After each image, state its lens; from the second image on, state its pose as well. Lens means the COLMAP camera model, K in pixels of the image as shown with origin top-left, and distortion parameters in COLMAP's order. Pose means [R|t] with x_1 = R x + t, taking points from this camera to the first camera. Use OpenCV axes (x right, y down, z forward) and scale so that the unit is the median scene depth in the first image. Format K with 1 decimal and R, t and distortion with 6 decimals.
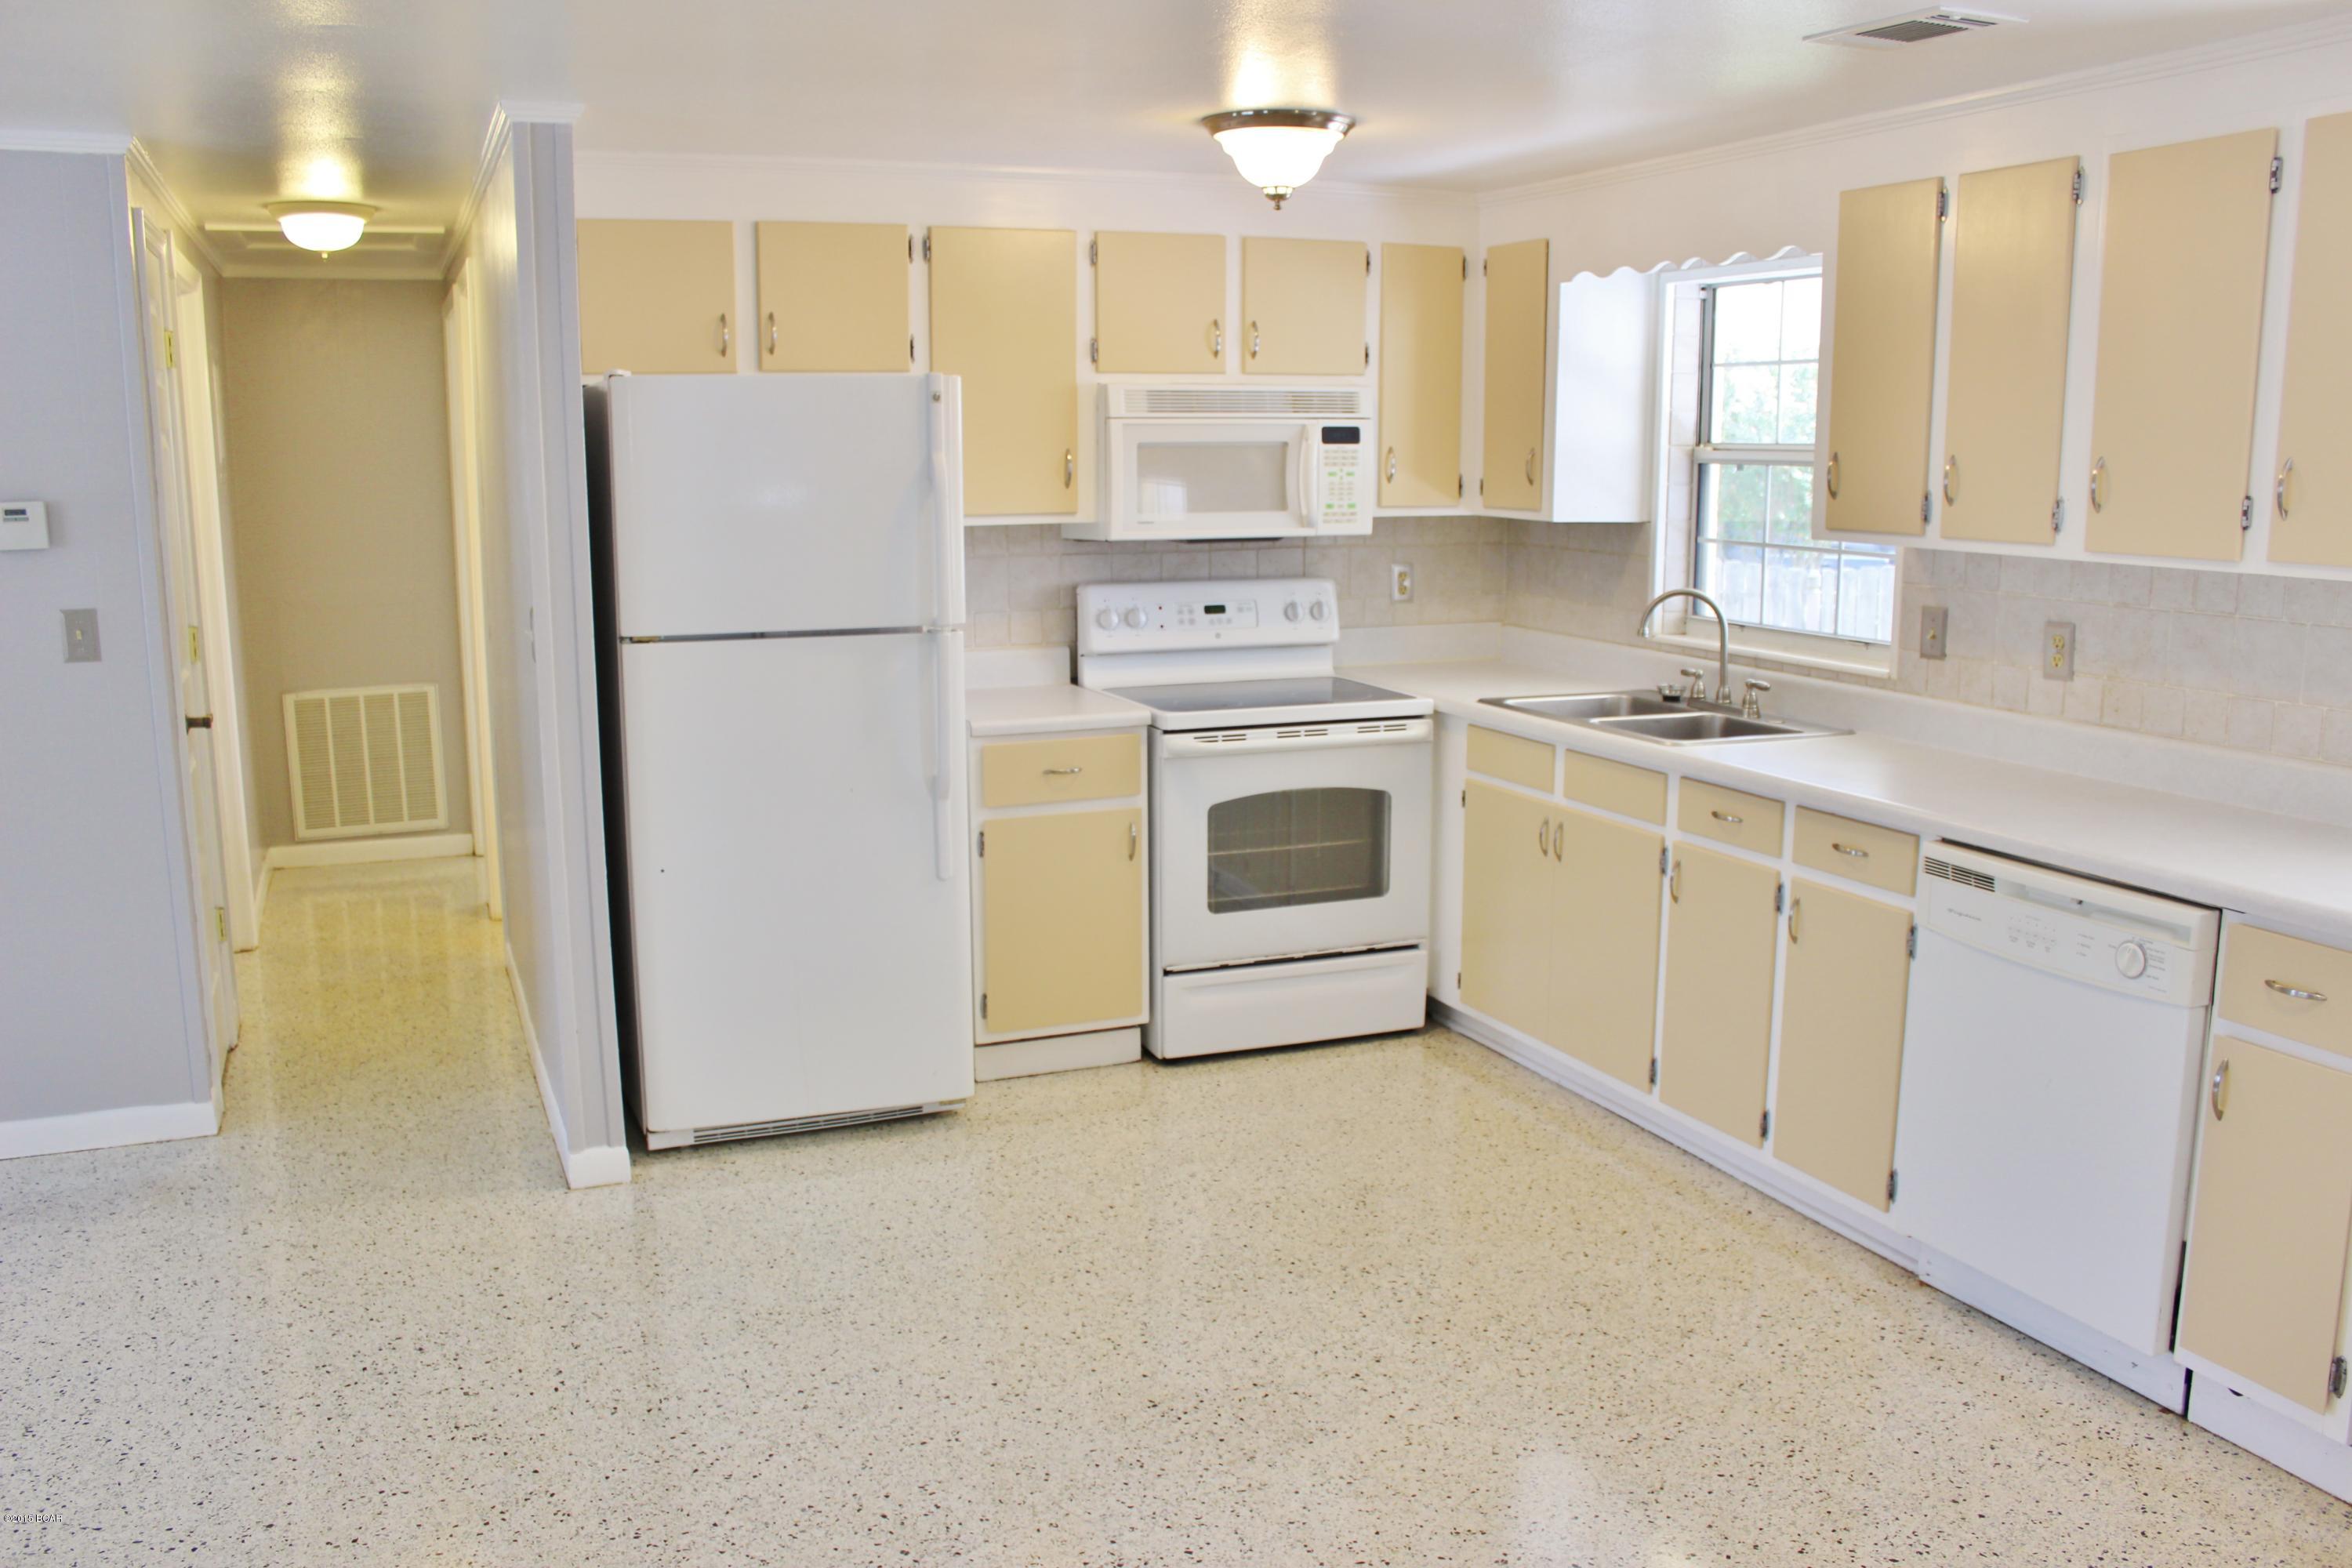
lens RADIAL K [[1945.1, 0, 1162.1], [0, 1945.1, 787.1], [0, 0, 1]] dist [-0.148748, 0.134046]
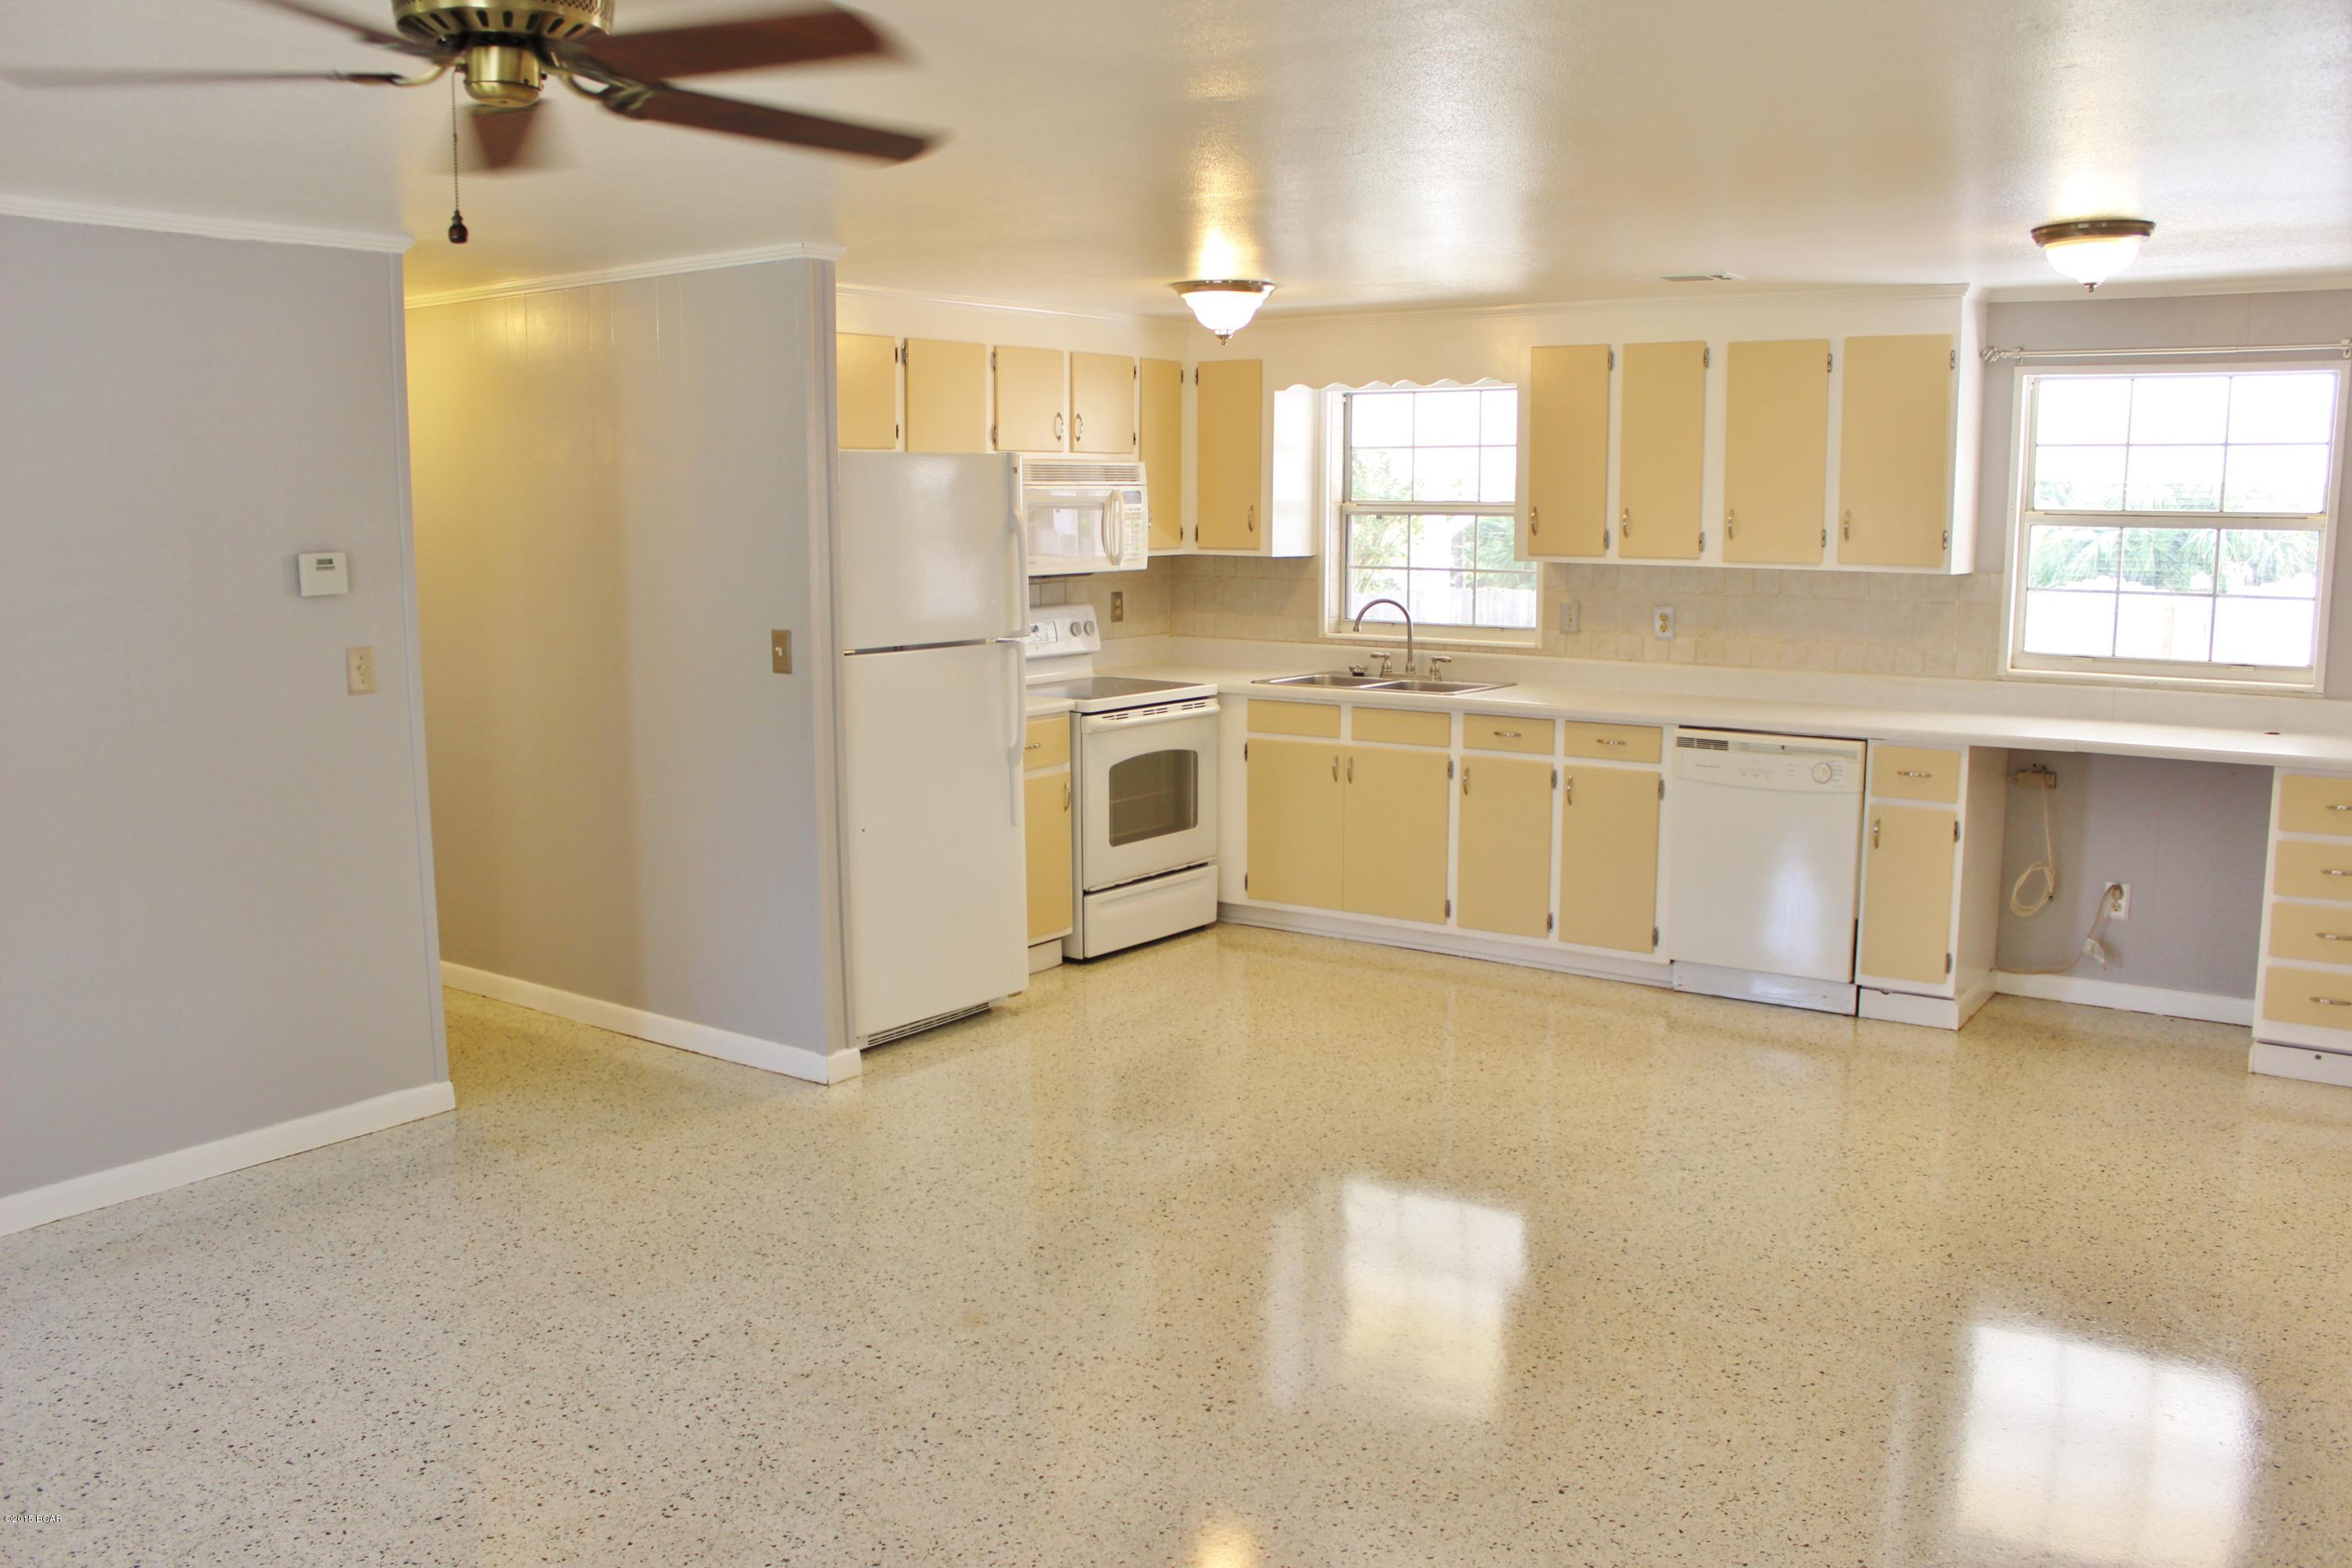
lens RADIAL K [[1945.1, 0, 1162.1], [0, 1945.1, 787.1], [0, 0, 1]] dist [-0.148748, 0.134046]
pose [[0.855061, -0.076812, 0.512807, -0.670663], [0.092042, 0.995746, -0.004322, 0.033870], [-0.510293, 0.050895, 0.858493, -0.200689]]
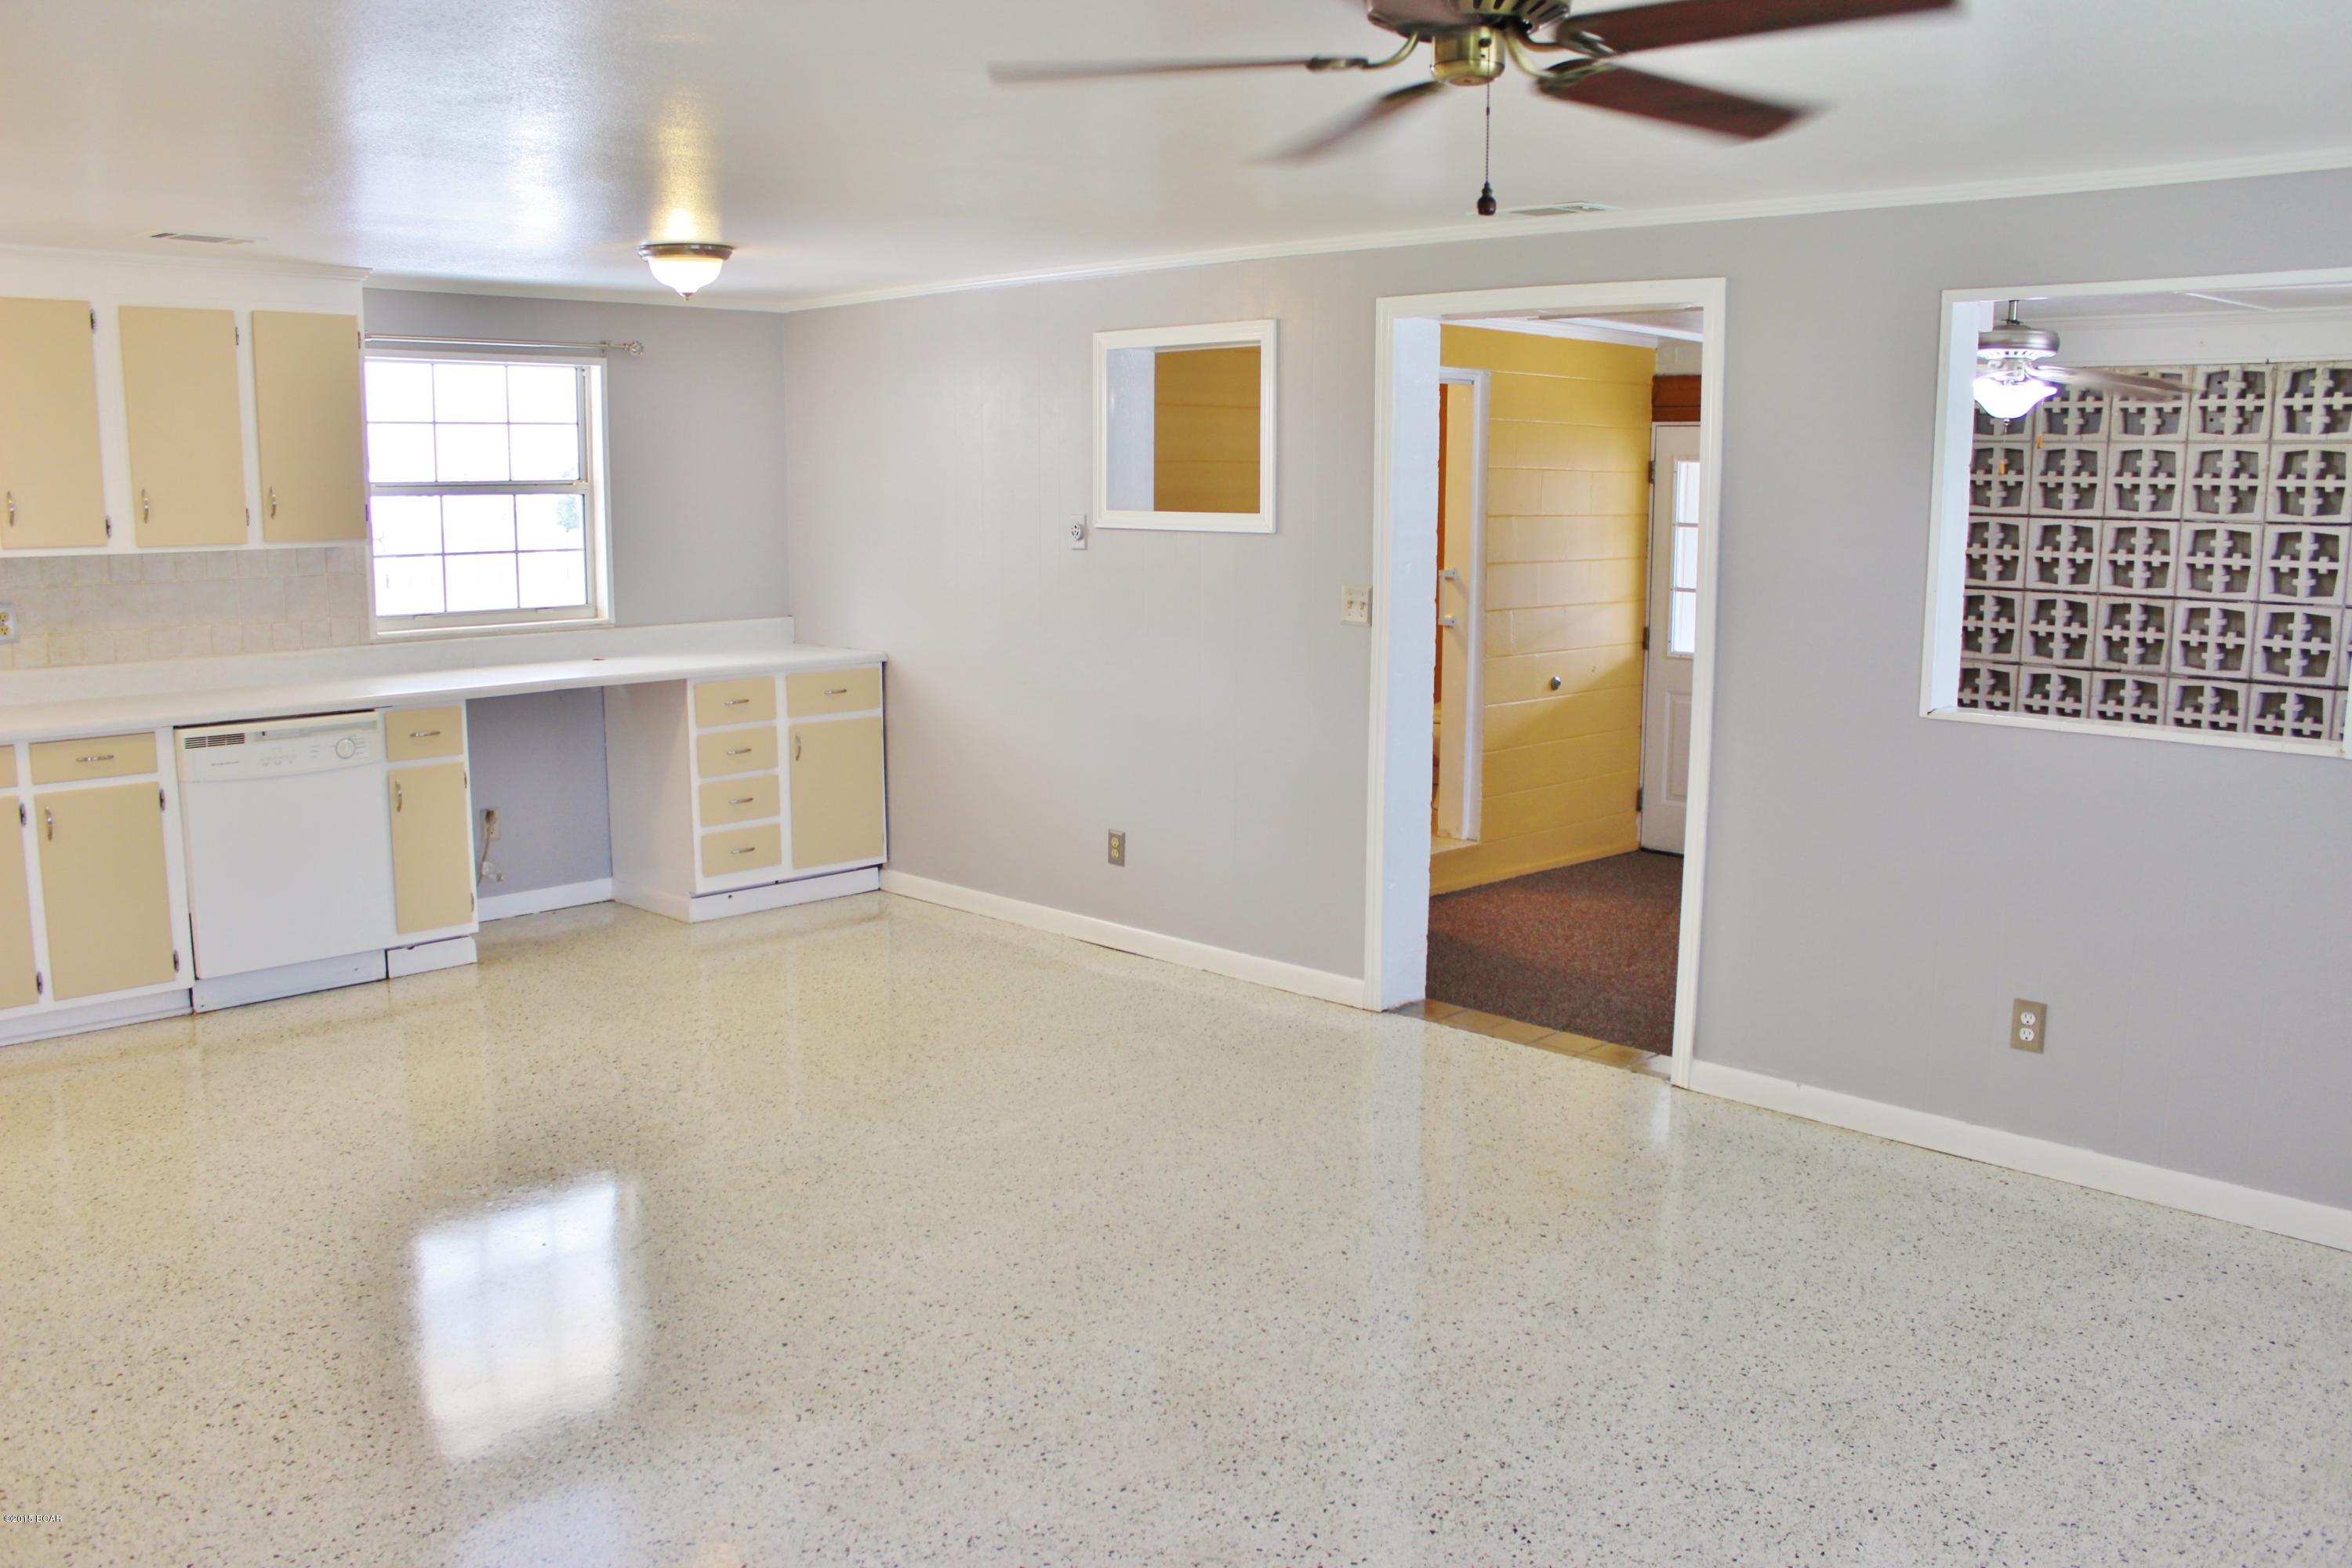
lens RADIAL K [[1972.4, 0, 1163.7], [0, 1972.4, 787.3], [0, 0, 1]] dist [-0.172489, 0.160129]
pose [[-0.373112, -0.147035, 0.916061, -1.015094], [0.162438, 0.961759, 0.220531, -0.105672], [-0.913455, 0.231086, -0.334960, 0.583133]]
